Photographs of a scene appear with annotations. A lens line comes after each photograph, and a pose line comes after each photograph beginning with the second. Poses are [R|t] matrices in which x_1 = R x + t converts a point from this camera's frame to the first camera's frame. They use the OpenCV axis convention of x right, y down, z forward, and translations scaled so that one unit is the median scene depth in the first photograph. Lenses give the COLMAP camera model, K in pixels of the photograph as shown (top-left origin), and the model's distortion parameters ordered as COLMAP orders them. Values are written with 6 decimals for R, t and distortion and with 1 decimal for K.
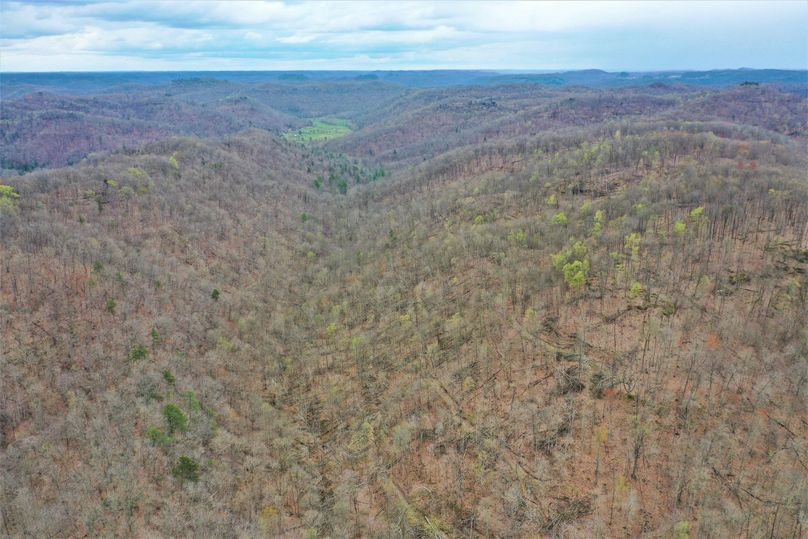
lens RADIAL K [[623.6, 0, 404.0], [0, 623.6, 269.5], [0, 0, 1]] dist [-0.001226, 0.000538]
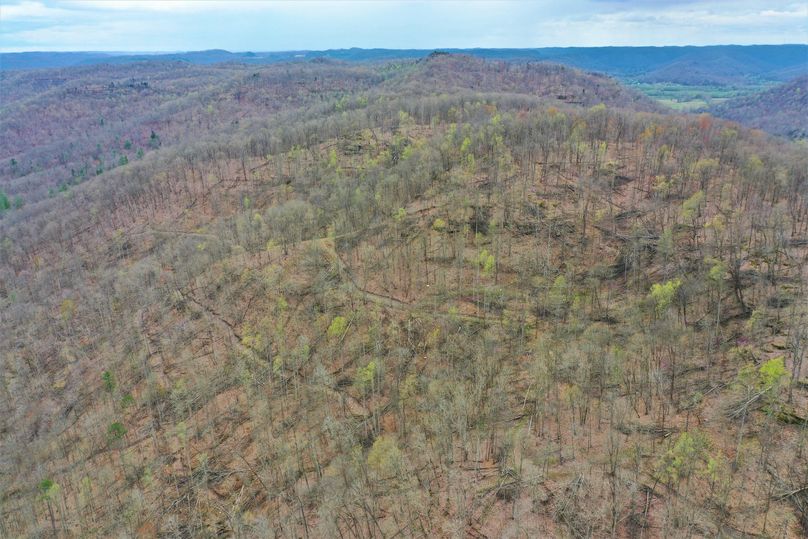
lens RADIAL K [[623.6, 0, 404.0], [0, 623.6, 269.5], [0, 0, 1]] dist [-0.001226, 0.000538]
pose [[0.843014, -0.181962, 0.506180, -0.017411], [0.168556, 0.983011, 0.072653, -0.045543], [-0.510800, 0.024072, 0.859362, 0.186060]]
